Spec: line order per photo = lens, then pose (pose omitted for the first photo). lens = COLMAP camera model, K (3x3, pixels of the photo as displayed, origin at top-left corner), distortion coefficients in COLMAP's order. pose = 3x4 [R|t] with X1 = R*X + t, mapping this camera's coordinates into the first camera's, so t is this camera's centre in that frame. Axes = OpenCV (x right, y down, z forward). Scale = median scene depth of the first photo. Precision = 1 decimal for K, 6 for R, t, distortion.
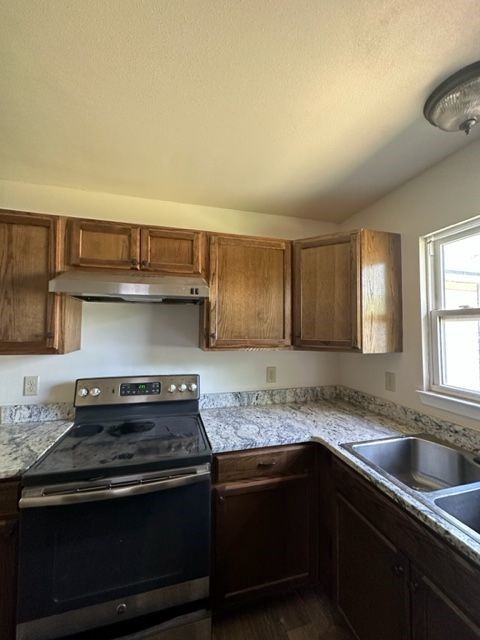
lens RADIAL K [[253.2, 0, 238.9], [0, 253.2, 321.0], [0, 0, 1]] dist [-0.002697, 0.001259]
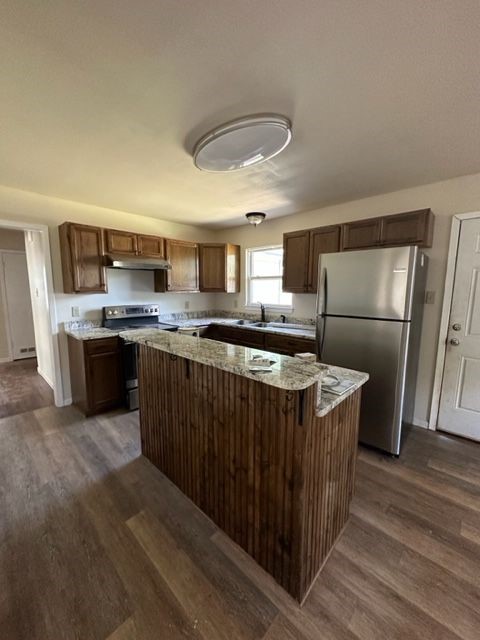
lens RADIAL K [[253.2, 0, 240.5], [0, 253.2, 320.6], [0, 0, 1]] dist [-0.002697, 0.001259]
pose [[0.852625, -0.069046, 0.517942, -0.749142], [-0.019944, 0.986209, 0.164301, -0.019822], [-0.522143, -0.150416, 0.839489, -1.282616]]
